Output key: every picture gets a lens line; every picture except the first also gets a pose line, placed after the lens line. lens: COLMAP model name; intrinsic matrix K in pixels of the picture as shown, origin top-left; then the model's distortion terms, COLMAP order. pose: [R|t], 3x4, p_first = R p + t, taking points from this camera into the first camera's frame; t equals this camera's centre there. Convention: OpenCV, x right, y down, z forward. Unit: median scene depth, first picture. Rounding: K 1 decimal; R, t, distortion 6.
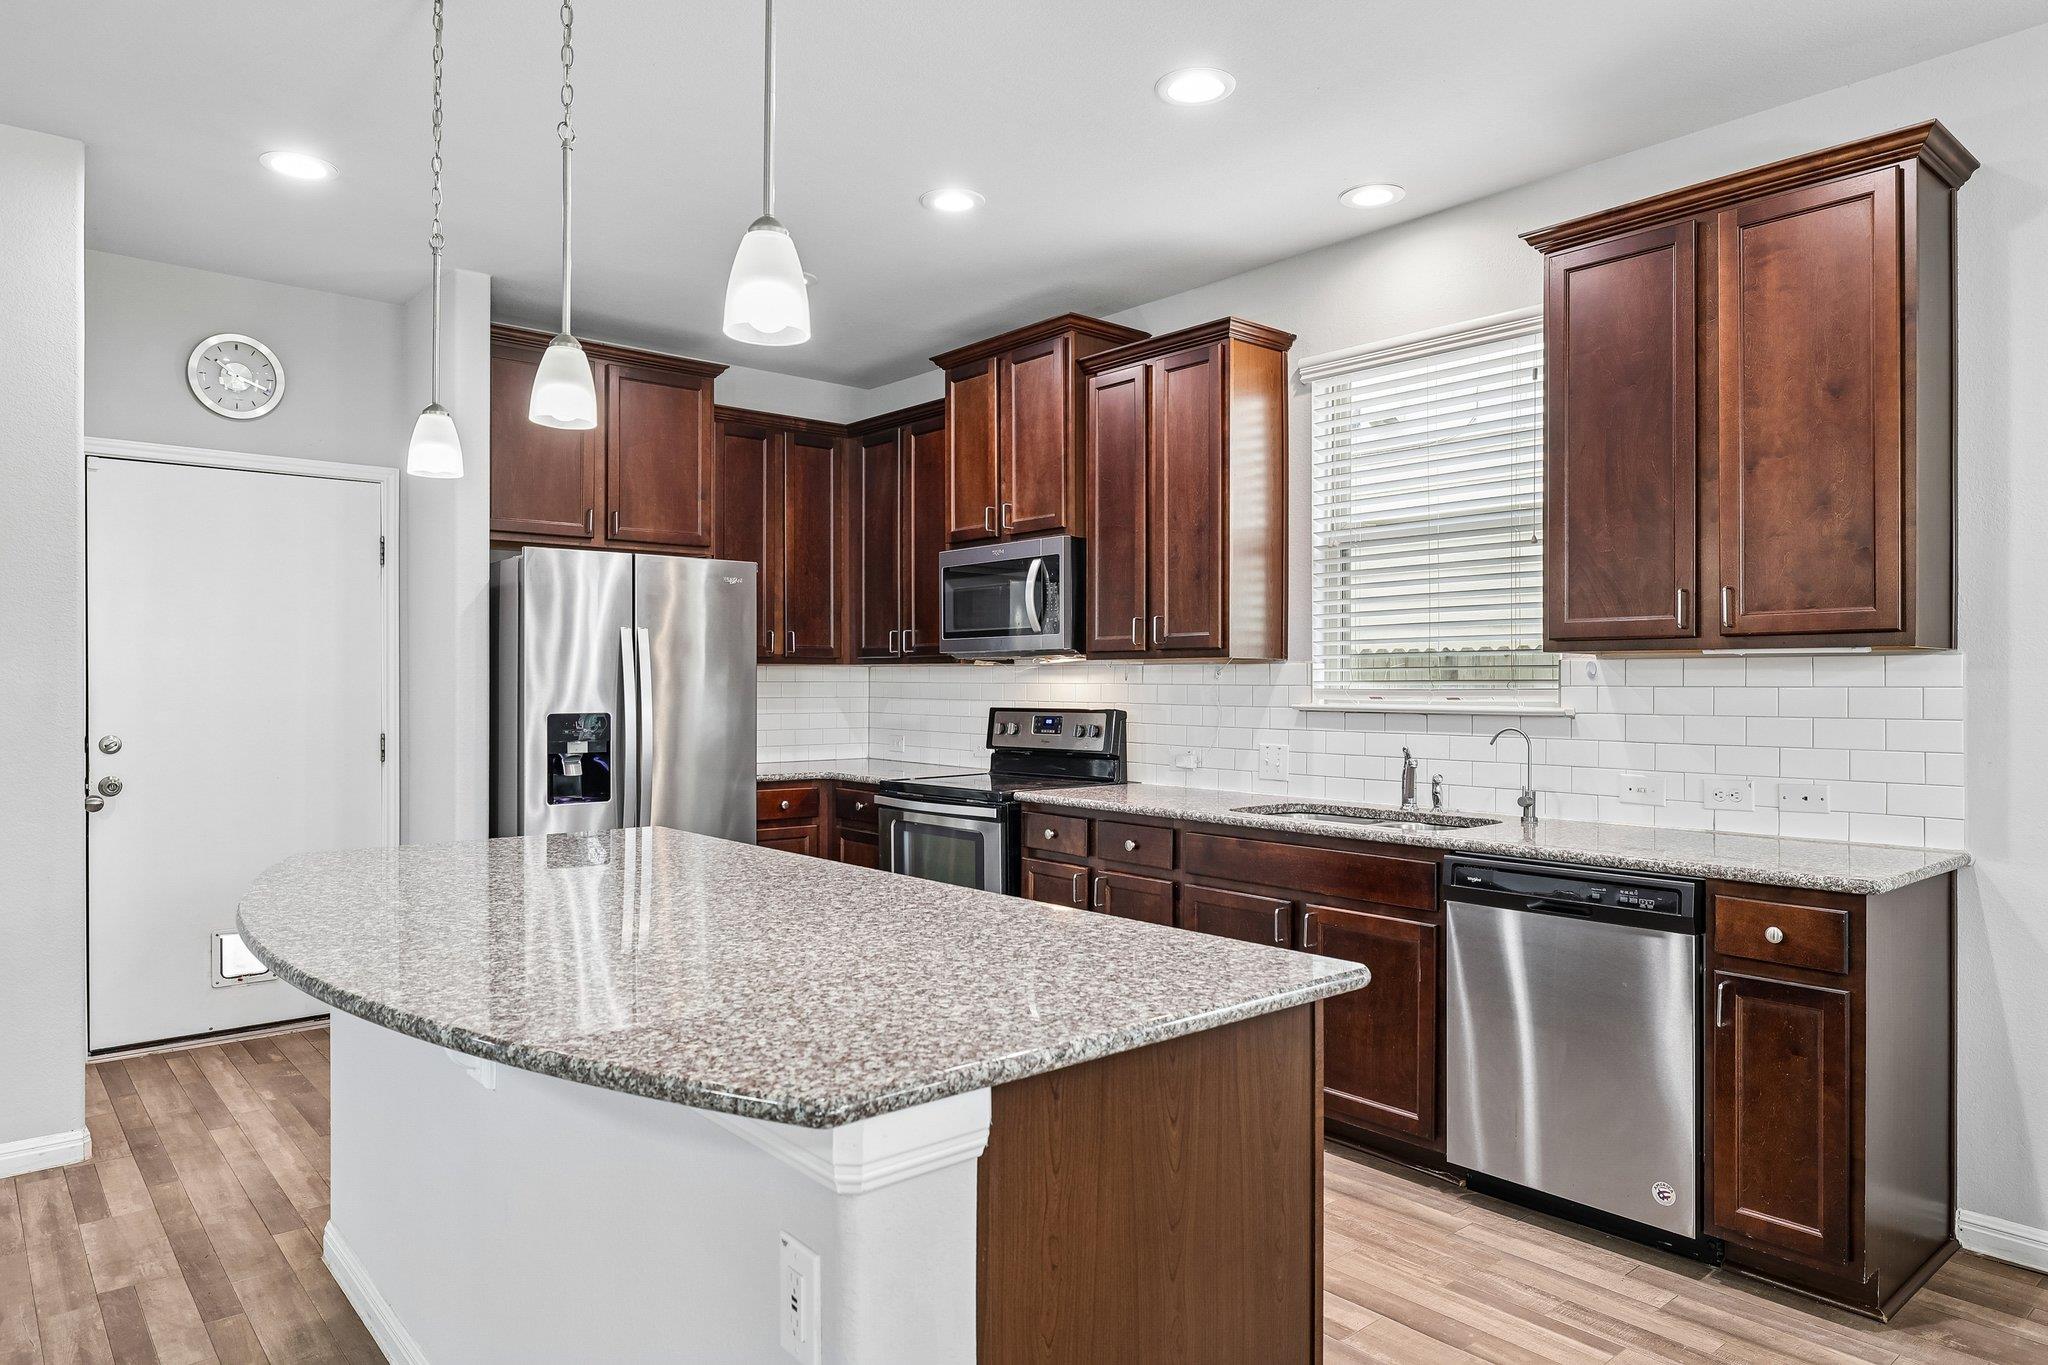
lens RADIAL K [[1275.8, 0, 1025.7], [0, 1275.8, 688.1], [0, 0, 1]] dist [-0.004298, 0.001965]
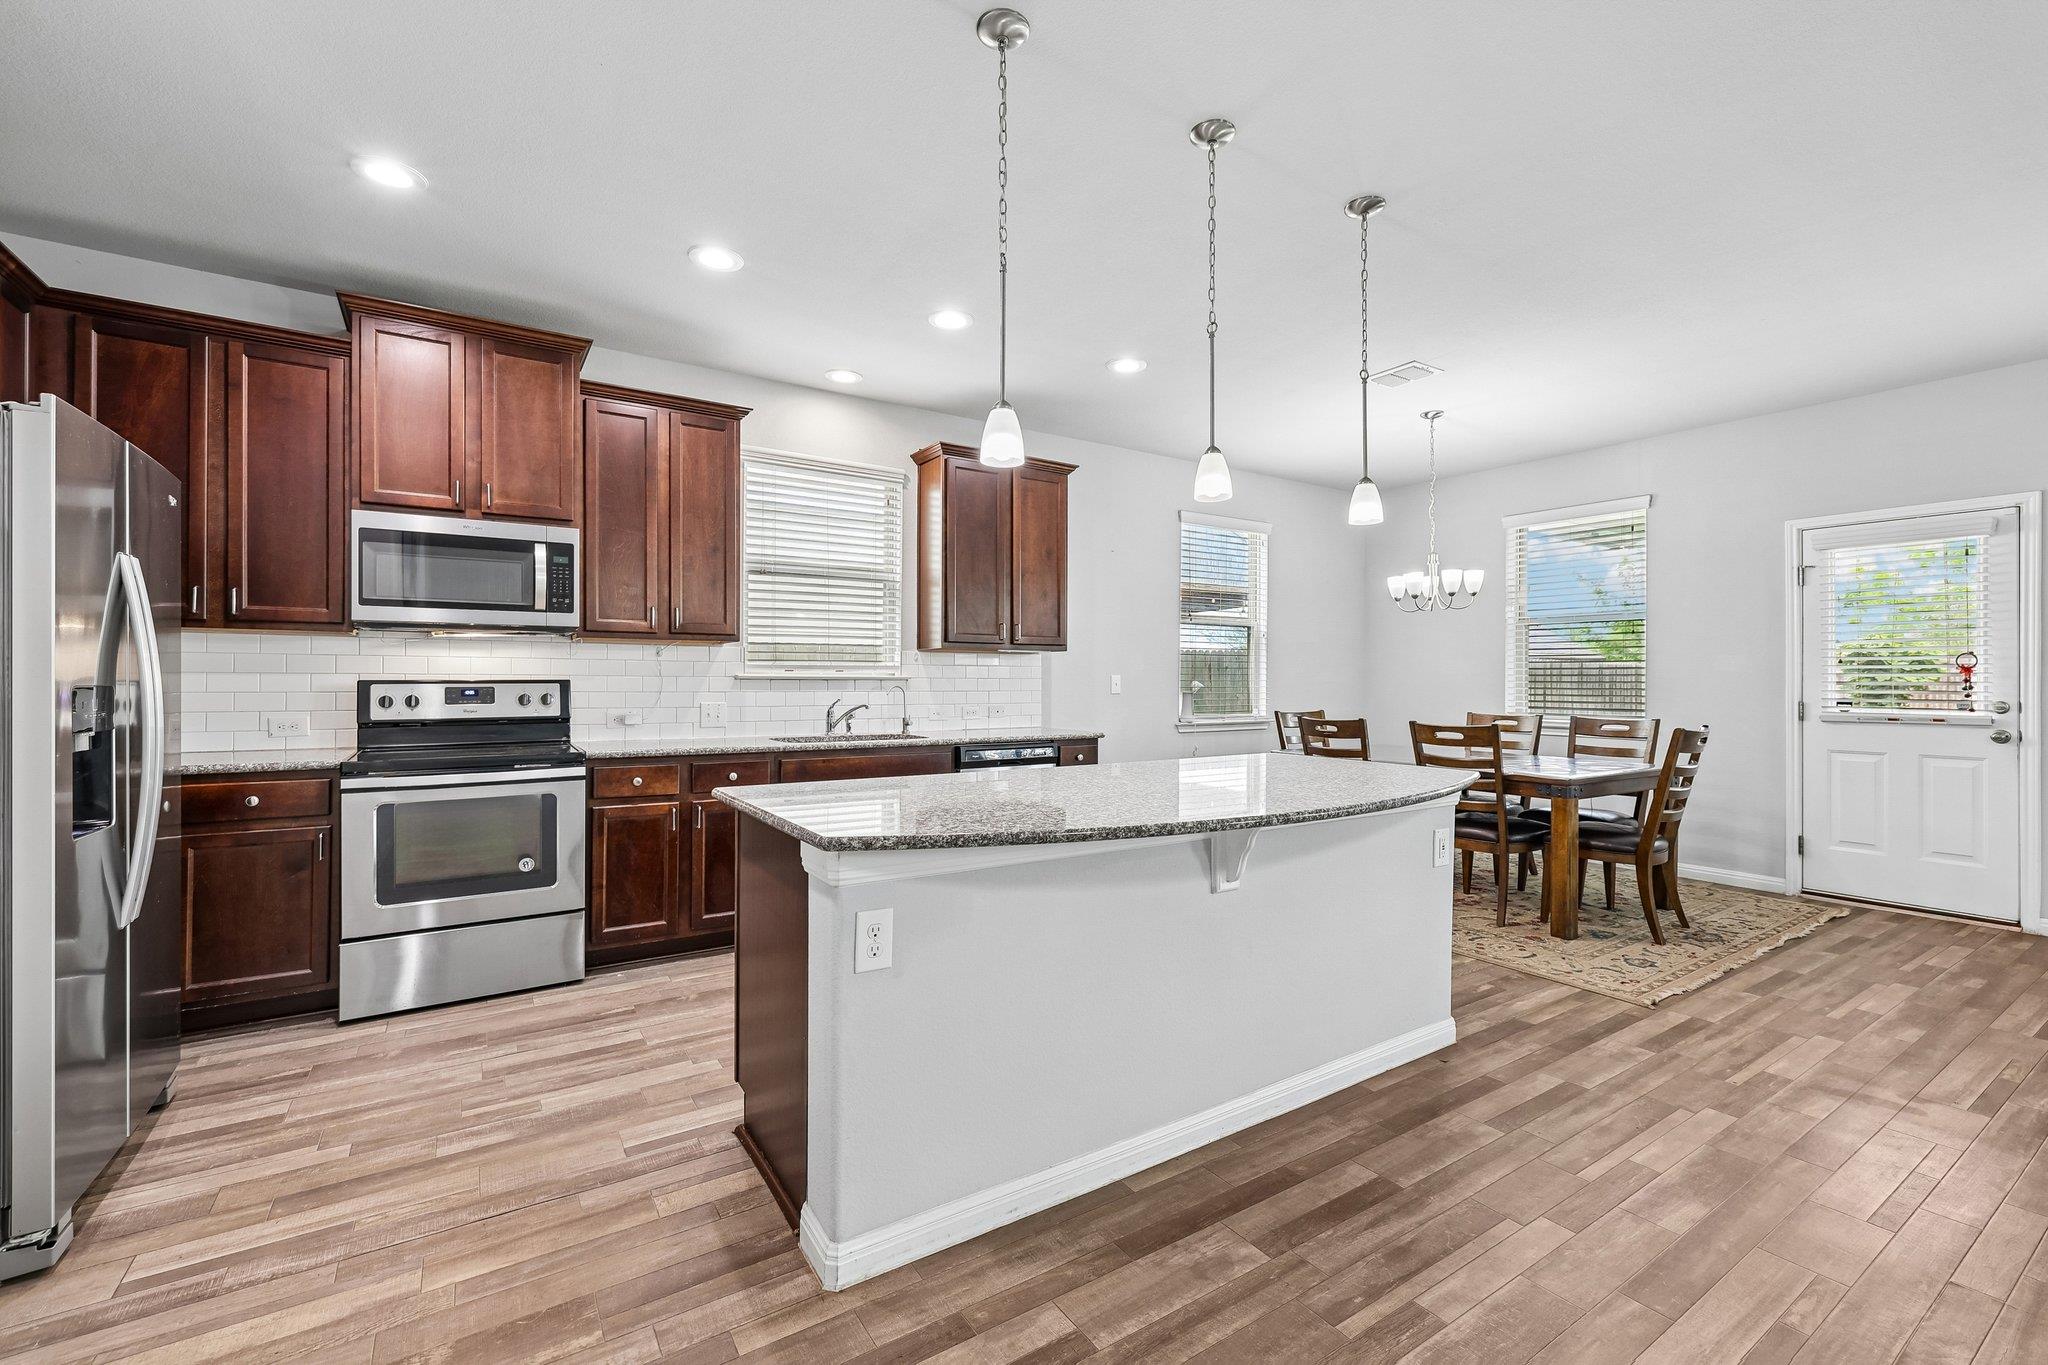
lens RADIAL K [[863.1, 0, 1046.8], [0, 863.1, 678.8], [0, 0, 1]] dist [-0.000101, 0.000189]
pose [[0.124486, -0.000174, 0.992221, -0.751056], [0.000770, 1.000000, 0.000079, 0.017925], [-0.992221, 0.000755, 0.124486, 0.522489]]
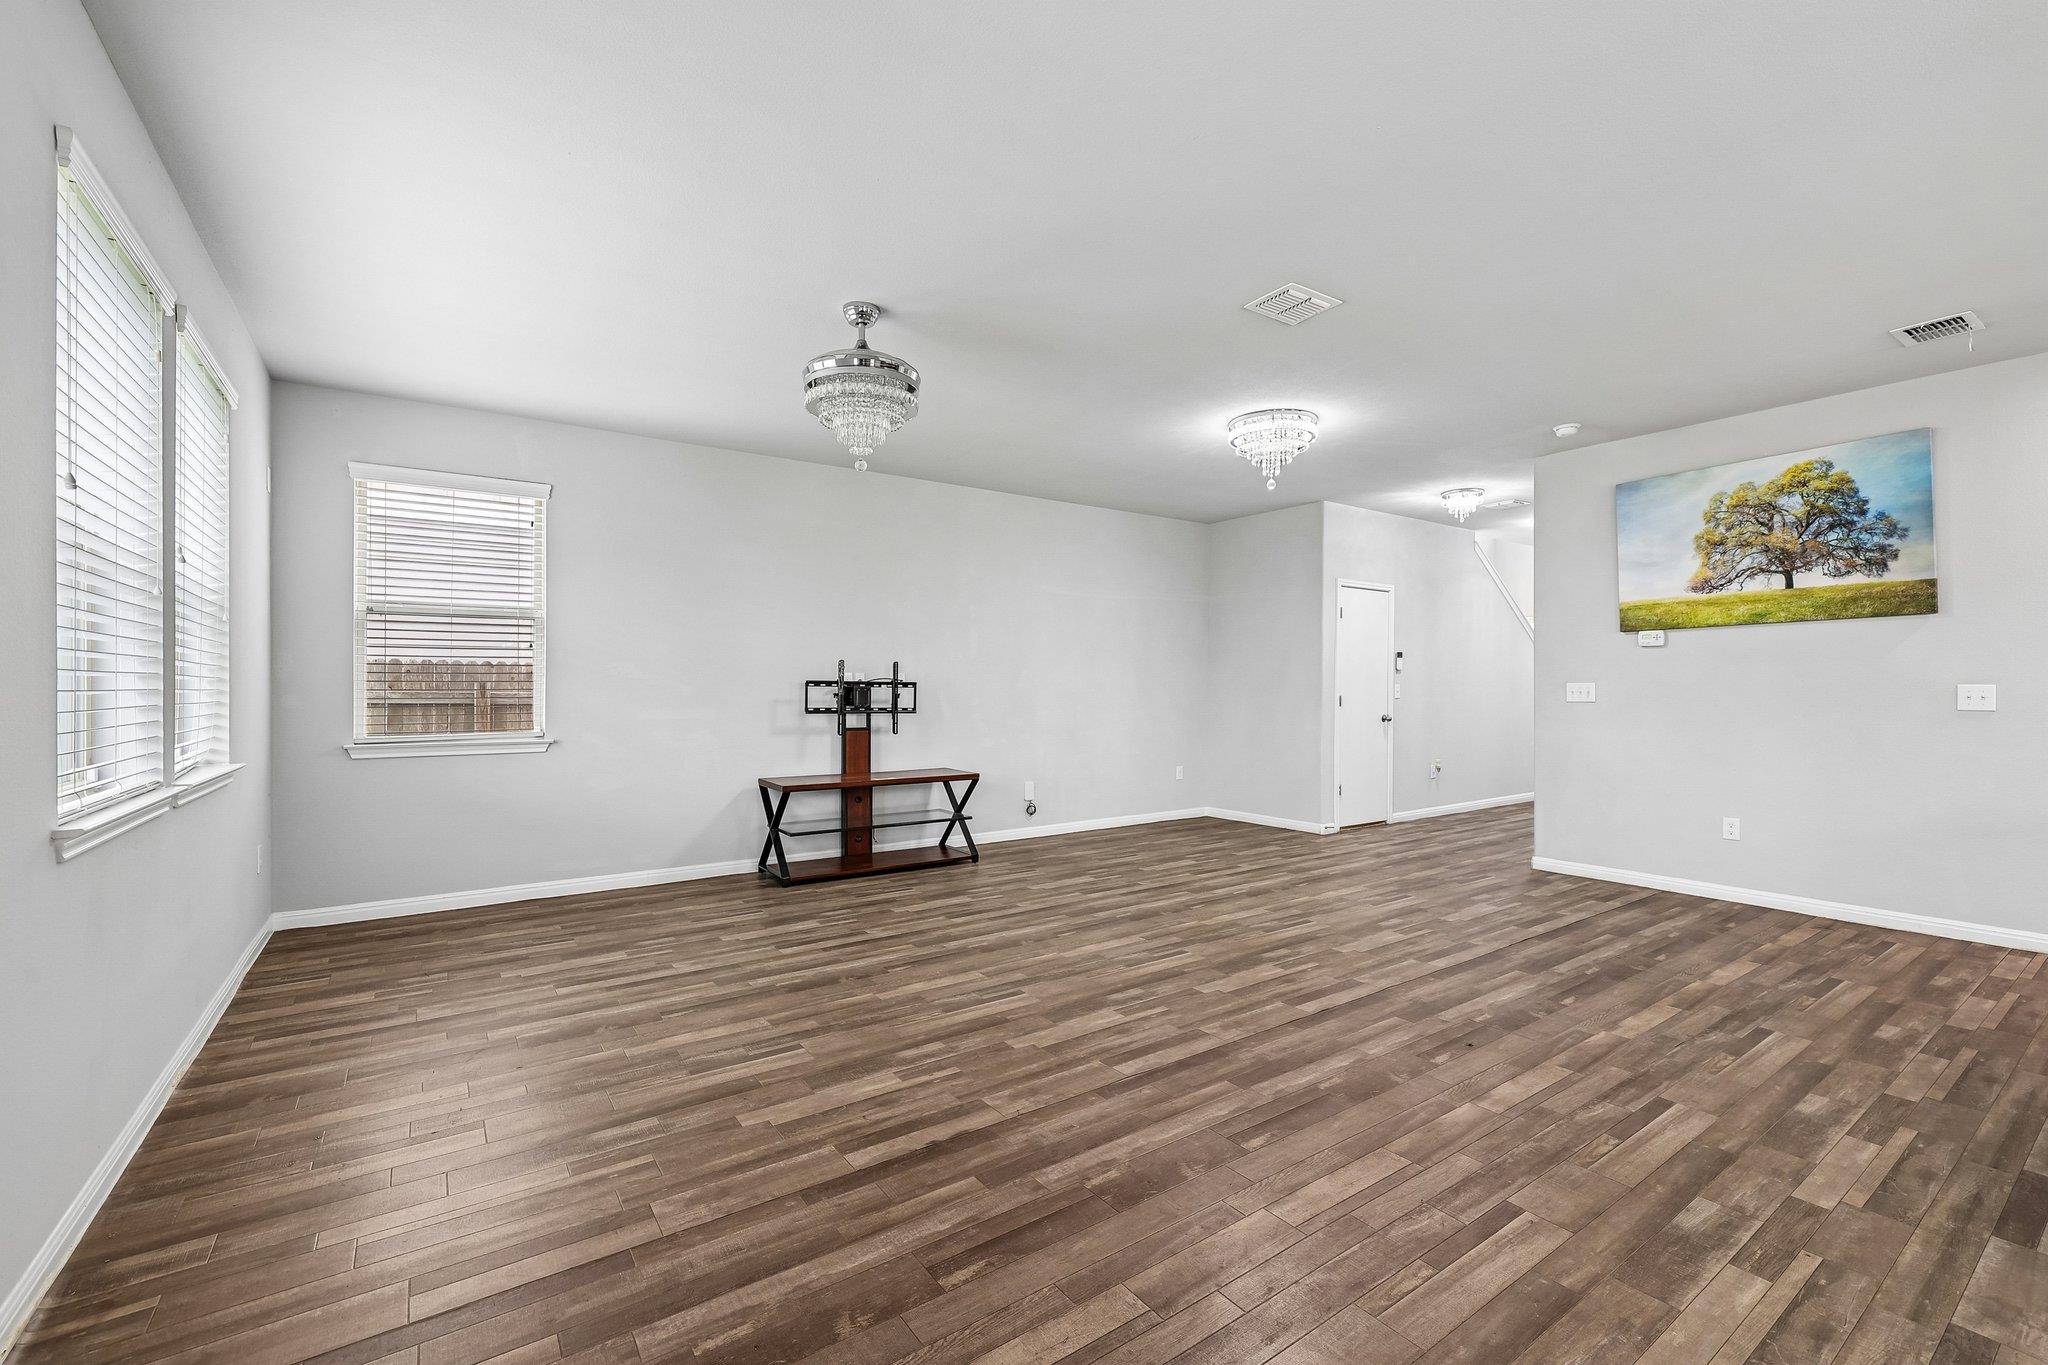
lens RADIAL K [[863.1, 0, 1033.0], [0, 863.1, 678.0], [0, 0, 1]] dist [-0.000101, 0.000189]
pose [[-0.093280, -0.009765, -0.995592, 0.383627], [-0.005174, 0.999943, -0.009323, 0.019851], [0.995627, 0.004281, -0.093325, -0.227793]]
